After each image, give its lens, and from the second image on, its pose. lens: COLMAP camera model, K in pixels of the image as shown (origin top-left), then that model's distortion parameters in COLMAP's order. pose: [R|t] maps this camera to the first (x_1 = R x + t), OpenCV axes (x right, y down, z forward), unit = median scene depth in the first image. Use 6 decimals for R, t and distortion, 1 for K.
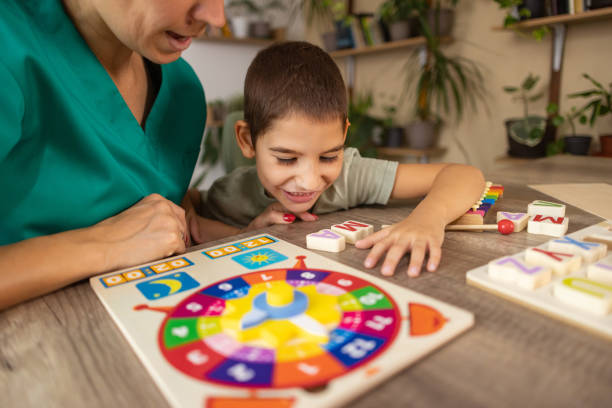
lens RADIAL K [[439.0, 0, 306.0], [0, 439.0, 204.0], [0, 0, 1]] dist [0.077755, -0.075031]
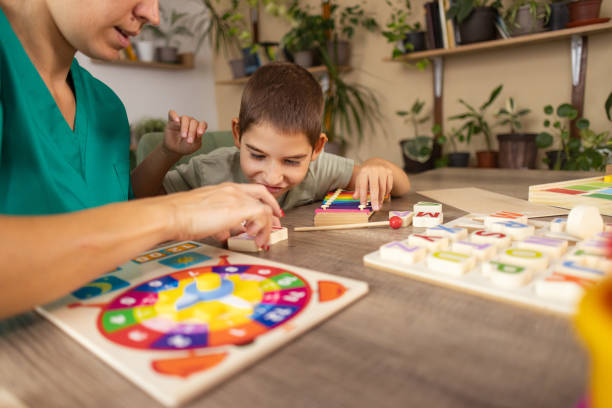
lens RADIAL K [[439.0, 0, 306.0], [0, 439.0, 204.0], [0, 0, 1]] dist [0.077755, -0.075031]
pose [[0.980313, -0.043047, 0.192702, -0.016424], [0.053298, 0.997408, -0.048329, 0.052360], [-0.190122, 0.057648, 0.980067, -0.137628]]
